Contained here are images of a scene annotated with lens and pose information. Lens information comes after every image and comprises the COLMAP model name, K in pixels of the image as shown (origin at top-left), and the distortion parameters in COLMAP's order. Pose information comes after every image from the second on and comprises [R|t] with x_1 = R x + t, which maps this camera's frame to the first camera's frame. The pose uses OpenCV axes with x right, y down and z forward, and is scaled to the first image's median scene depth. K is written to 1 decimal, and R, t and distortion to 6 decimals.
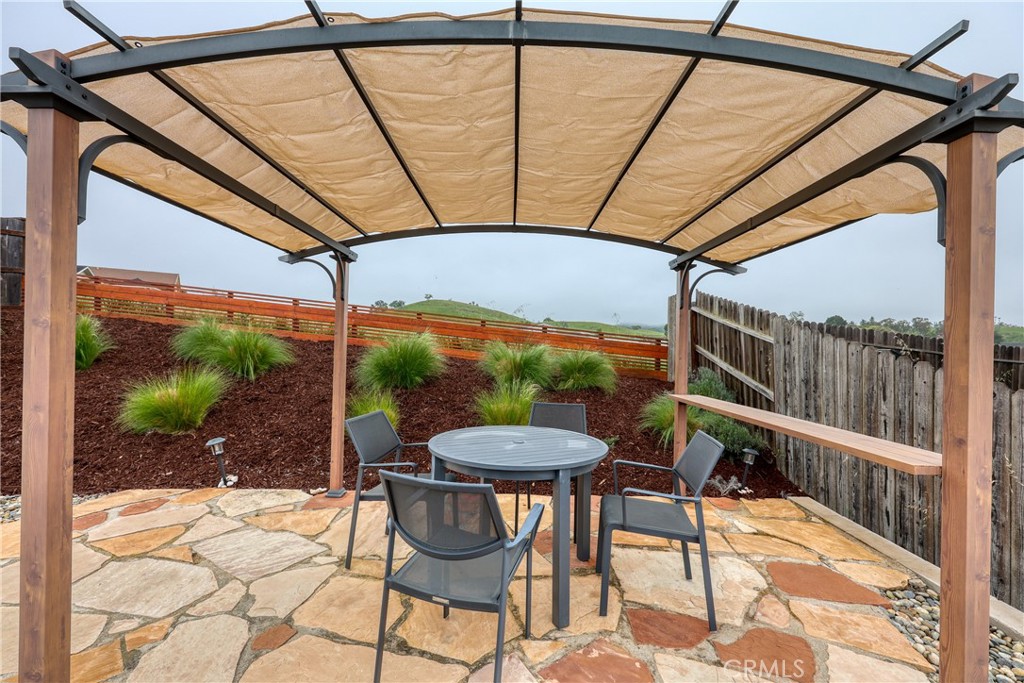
lens RADIAL K [[424.3, 0, 521.2], [0, 424.3, 346.8], [0, 0, 1]] dist [0.000118, -0.000259]
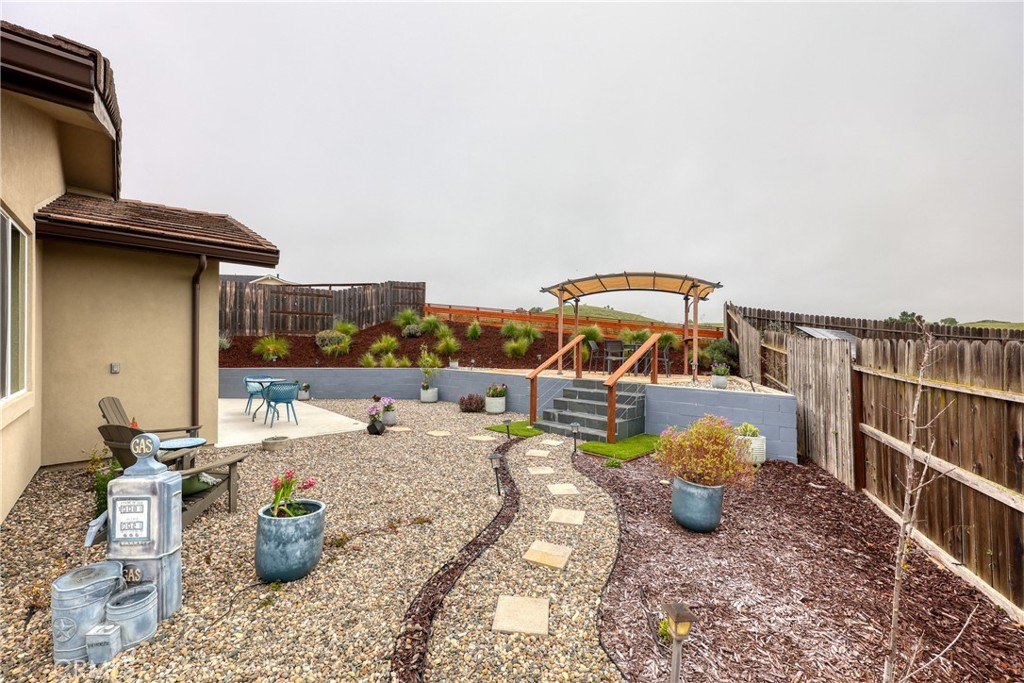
lens RADIAL K [[410.8, 0, 514.8], [0, 410.8, 345.3], [0, 0, 1]] dist [-0.000152, -0.000014]
pose [[0.943912, -0.004478, -0.330166, 0.184861], [0.000521, 0.999927, -0.012072, 0.182508], [0.330196, 0.011223, 0.943846, -2.198664]]
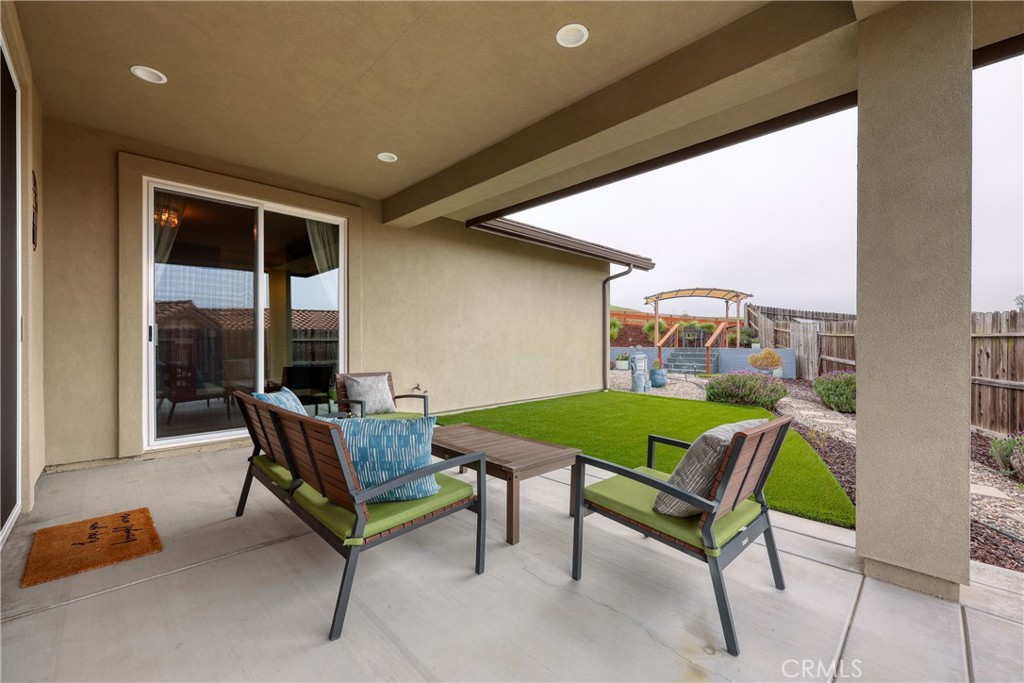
lens RADIAL K [[410.8, 0, 514.8], [0, 410.8, 345.3], [0, 0, 1]] dist [-0.000152, -0.000014]
pose [[0.947746, -0.013402, -0.318745, -0.461227], [0.013427, 0.999908, -0.002120, 0.302168], [0.318744, -0.002271, 0.947838, -4.421674]]
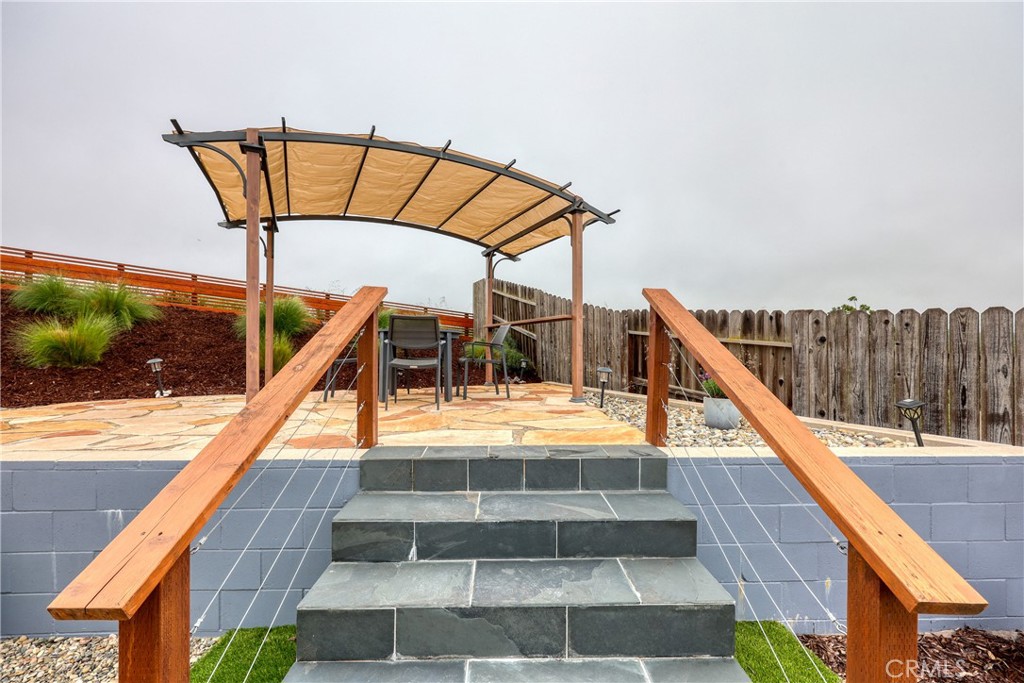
lens RADIAL K [[410.8, 0, 514.8], [0, 410.8, 345.3], [0, 0, 1]] dist [-0.000152, -0.000014]
pose [[0.896174, -0.013673, 0.443493, -0.295990], [0.012993, 0.999905, 0.004571, 0.186034], [-0.443513, 0.001666, 0.896266, -0.602444]]
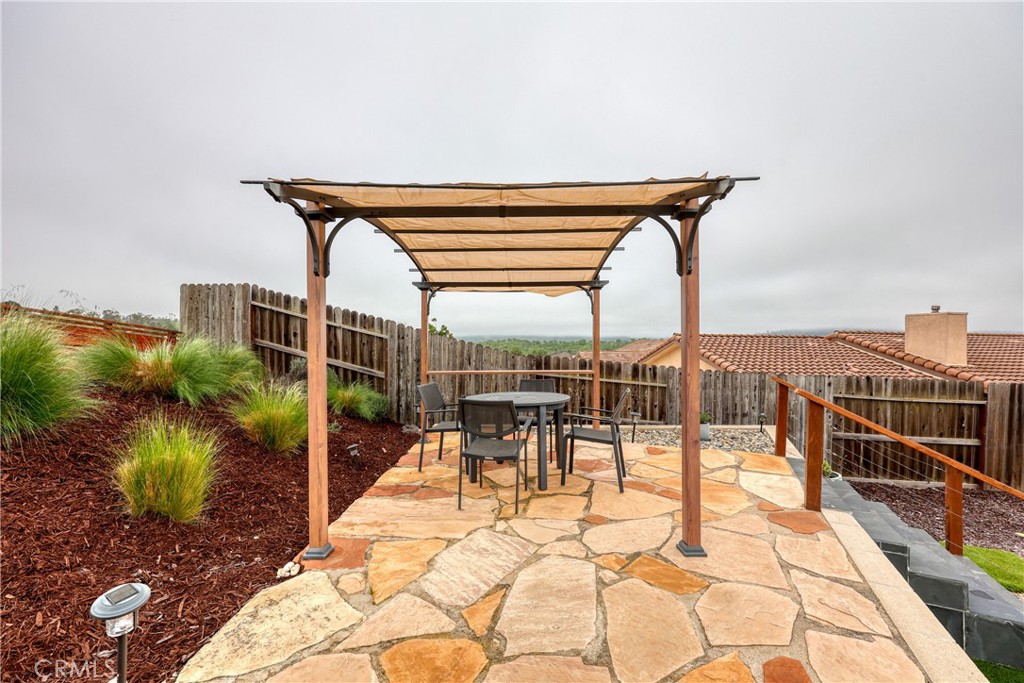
lens RADIAL K [[421.2, 0, 503.5], [0, 421.2, 346.8], [0, 0, 1]] dist [-0.000631, -0.000030]
pose [[0.025446, -0.014696, 0.999568, -1.114985], [-0.001393, 0.999890, 0.014736, 0.000747], [-0.999675, -0.001767, 0.025423, 0.675673]]
